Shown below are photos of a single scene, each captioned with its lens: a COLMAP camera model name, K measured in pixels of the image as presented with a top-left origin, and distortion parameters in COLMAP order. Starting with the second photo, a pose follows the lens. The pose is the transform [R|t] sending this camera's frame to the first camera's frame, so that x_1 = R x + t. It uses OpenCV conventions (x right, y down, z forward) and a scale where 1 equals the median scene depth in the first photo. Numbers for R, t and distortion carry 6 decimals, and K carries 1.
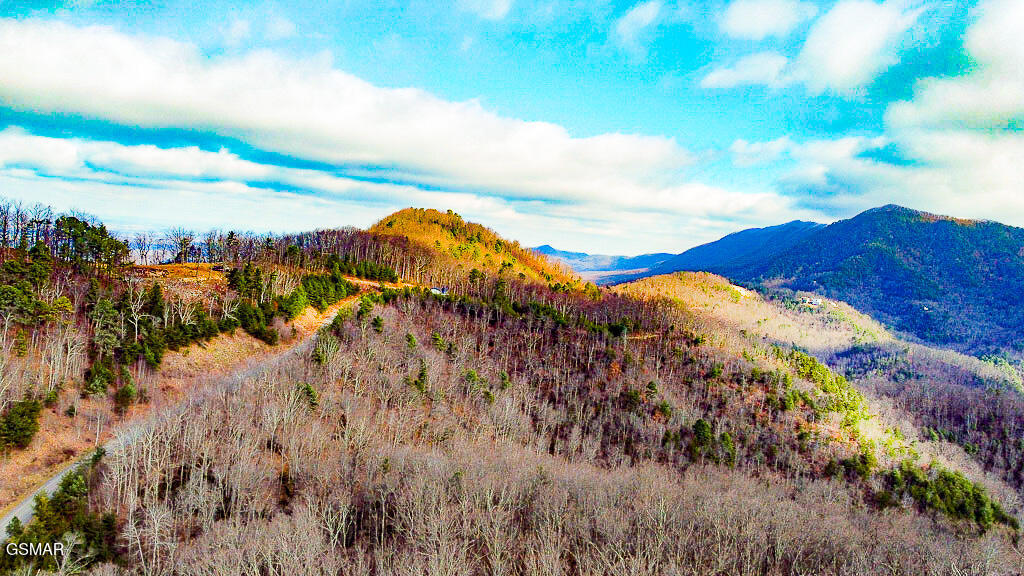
lens RADIAL K [[775.9, 0, 511.8], [0, 775.9, 289.7], [0, 0, 1]] dist [-0.002548, -0.013534]
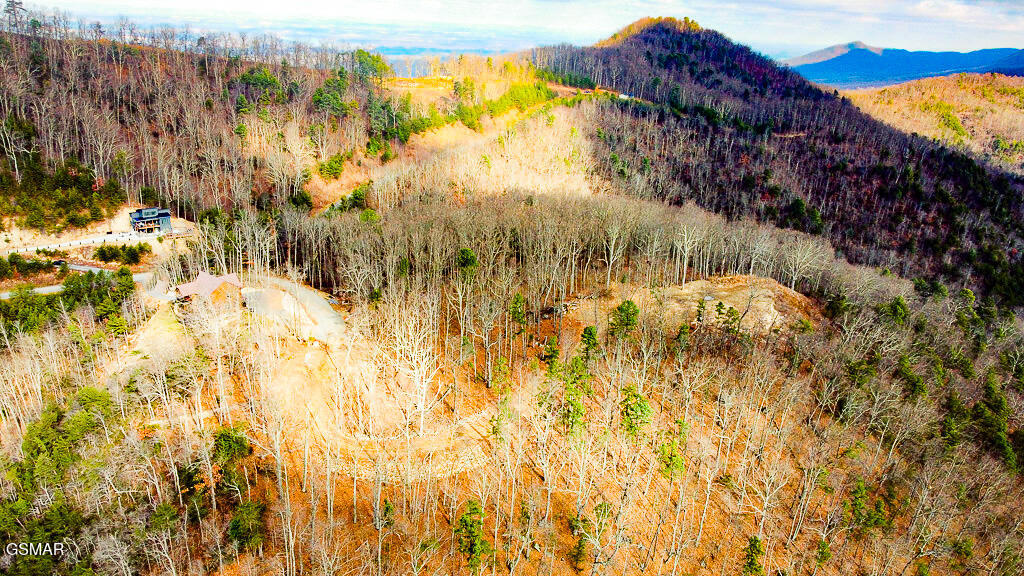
lens RADIAL K [[775.9, 0, 511.3], [0, 775.9, 286.7], [0, 0, 1]] dist [-0.002548, -0.013534]
pose [[0.934438, 0.084006, -0.346076, 0.314713], [0.002393, 0.970277, 0.241985, -0.004747], [0.356118, -0.226948, 0.906463, -0.448292]]
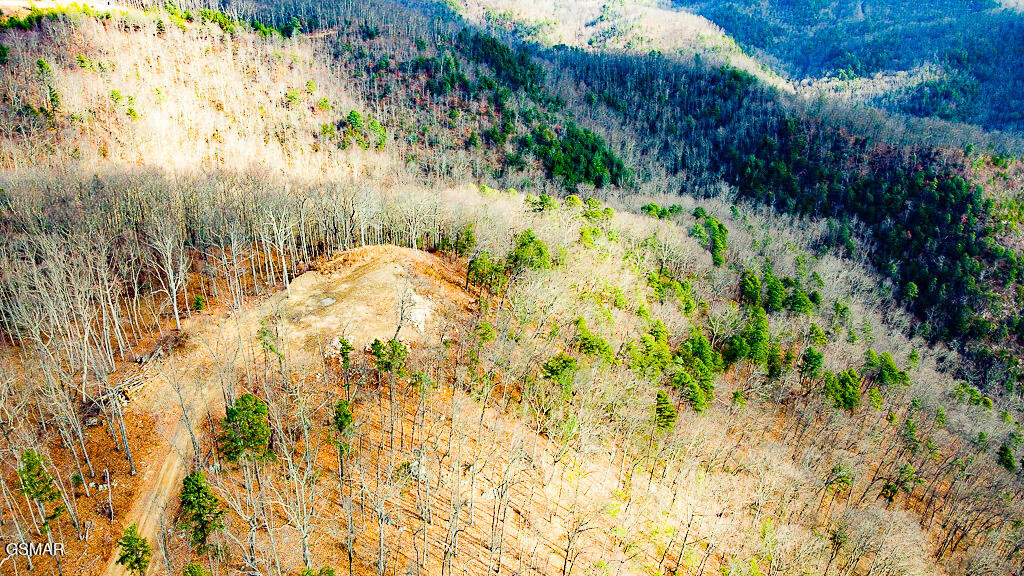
lens RADIAL K [[775.9, 0, 510.3], [0, 775.9, 282.6], [0, 0, 1]] dist [-0.002548, -0.013534]
pose [[0.967412, -0.155278, 0.200009, 0.245981], [0.068433, 0.920836, 0.383899, -0.023923], [-0.243787, -0.357701, 0.901453, -0.199657]]
